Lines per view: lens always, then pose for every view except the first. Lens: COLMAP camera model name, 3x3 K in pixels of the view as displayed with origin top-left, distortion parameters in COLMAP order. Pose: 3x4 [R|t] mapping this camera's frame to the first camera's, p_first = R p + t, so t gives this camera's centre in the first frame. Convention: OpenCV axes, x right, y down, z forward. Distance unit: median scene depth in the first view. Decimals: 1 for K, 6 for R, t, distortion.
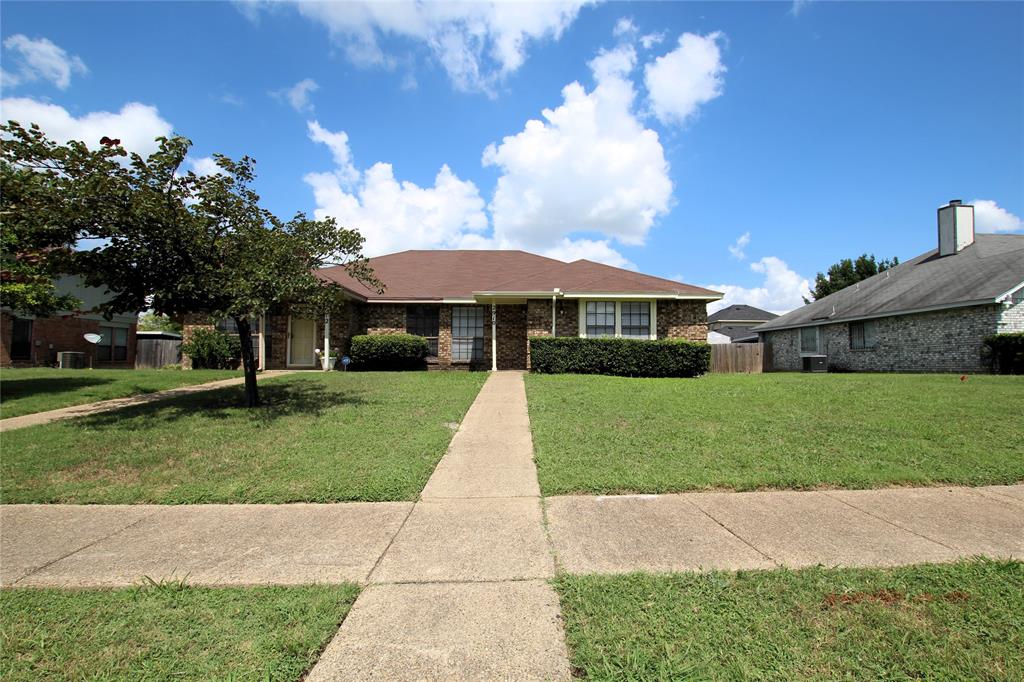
lens RADIAL K [[477.6, 0, 519.3], [0, 477.6, 356.0], [0, 0, 1]] dist [-0.014374, -0.000090]
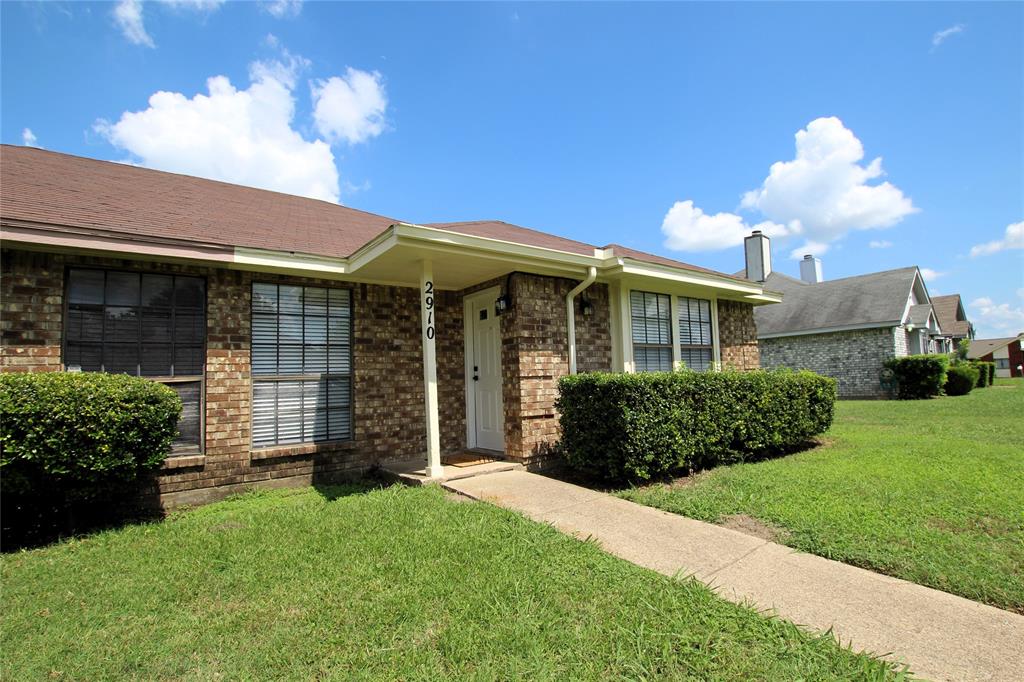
lens RADIAL K [[477.6, 0, 513.2], [0, 477.6, 345.4], [0, 0, 1]] dist [-0.014374, -0.000090]
pose [[0.785294, 0.011343, 0.619019, -0.206509], [0.034531, 0.997473, -0.062085, -0.035307], [-0.618159, 0.070130, 0.782919, 0.664753]]
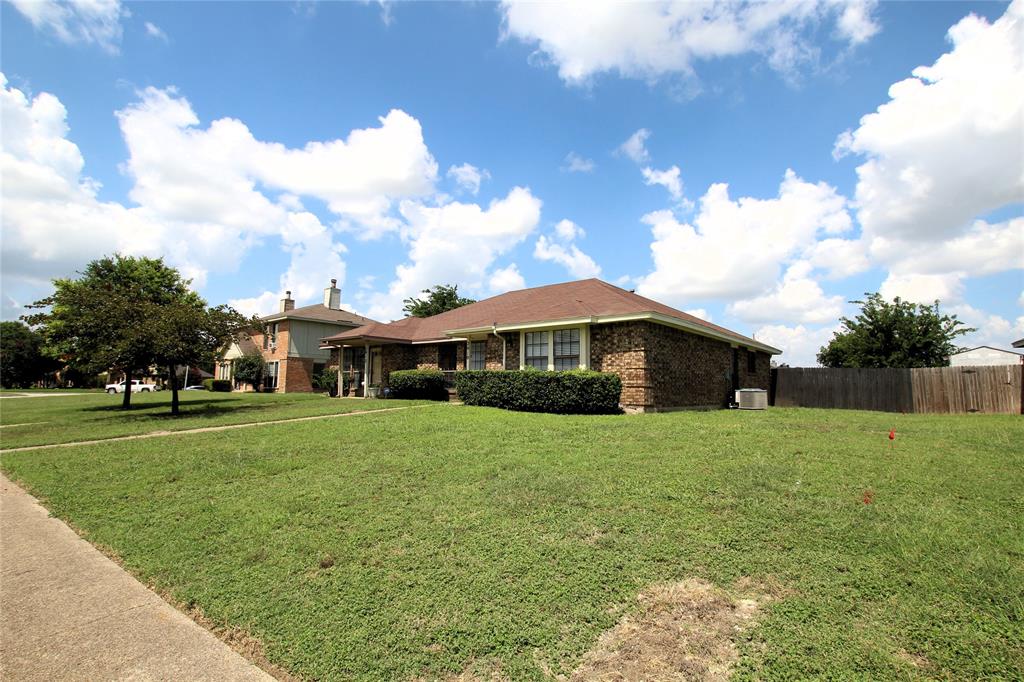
lens RADIAL K [[477.6, 0, 506.5], [0, 477.6, 341.0], [0, 0, 1]] dist [-0.014374, -0.000090]
pose [[0.760042, -0.058212, -0.647261, 0.686769], [0.000181, 0.995999, -0.089364, -0.008657], [0.649874, 0.067803, 0.757012, 0.217121]]
